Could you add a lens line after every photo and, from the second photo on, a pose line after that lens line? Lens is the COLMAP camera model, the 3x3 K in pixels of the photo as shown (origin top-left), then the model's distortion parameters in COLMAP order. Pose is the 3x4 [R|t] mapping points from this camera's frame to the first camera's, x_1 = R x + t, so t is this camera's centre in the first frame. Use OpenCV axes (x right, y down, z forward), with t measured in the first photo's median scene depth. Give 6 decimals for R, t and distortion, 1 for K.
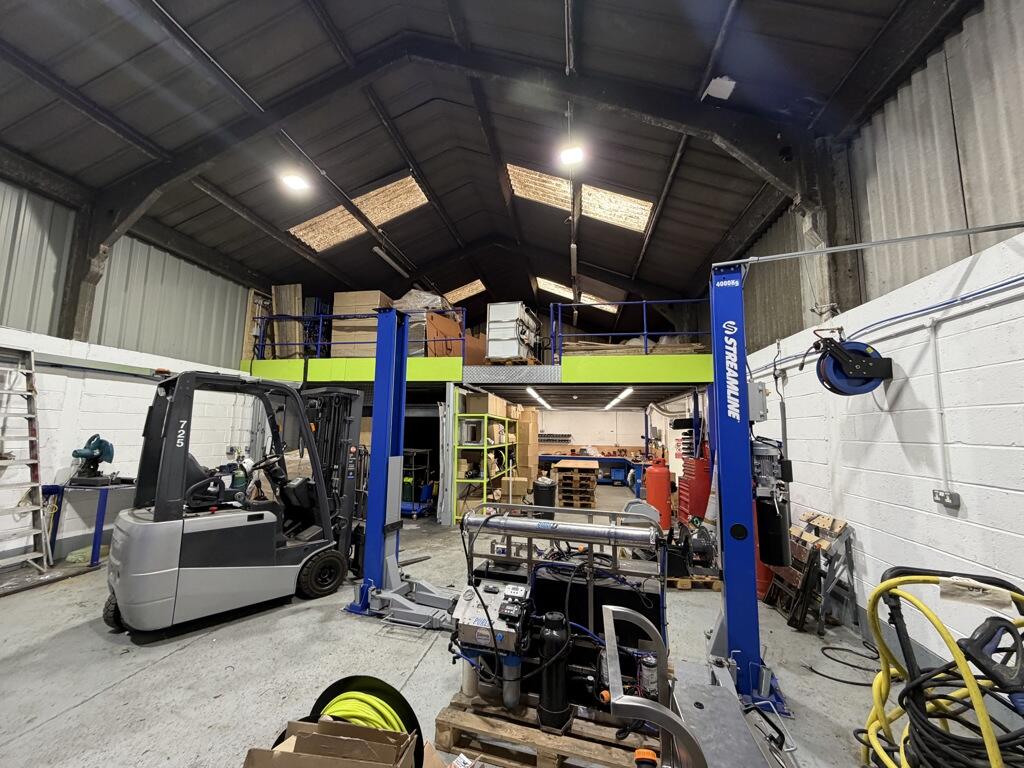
lens RADIAL K [[406.5, 0, 515.5], [0, 406.5, 382.9], [0, 0, 1]] dist [-0.002599, -0.000925]
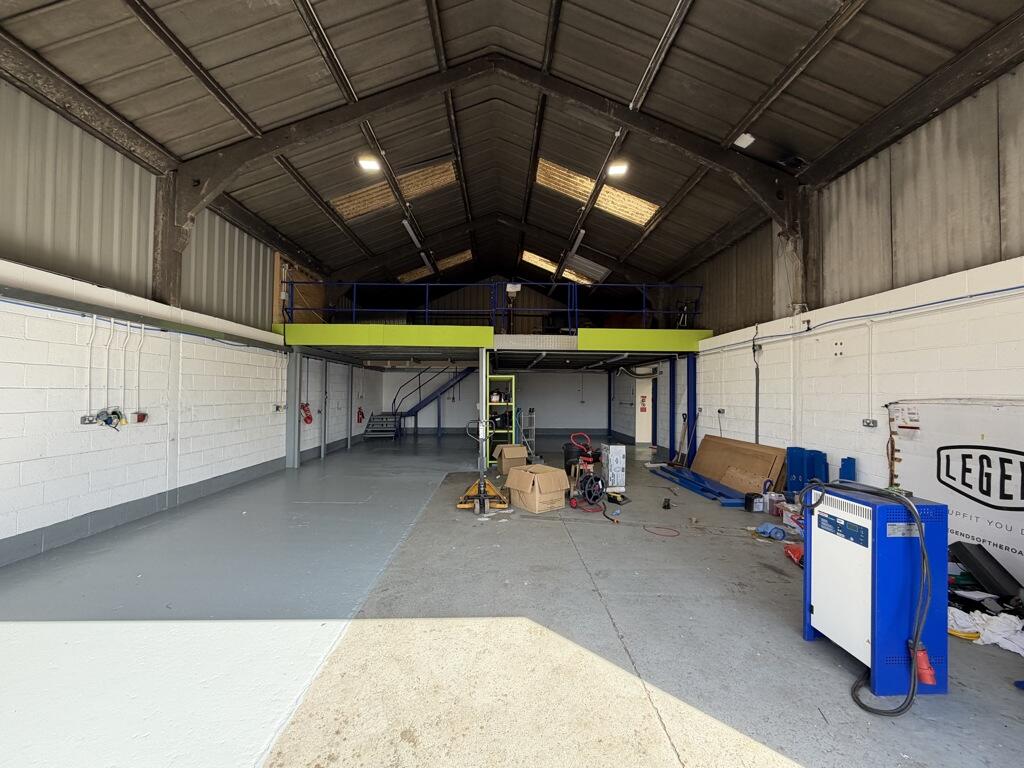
lens RADIAL K [[406.5, 0, 510.4], [0, 406.5, 384.7], [0, 0, 1]] dist [-0.002599, -0.000925]
pose [[0.982859, -0.002163, 0.184348, -0.402346], [-0.016419, 0.994931, 0.099212, -0.018836], [-0.183628, -0.100538, 0.977841, -0.218249]]
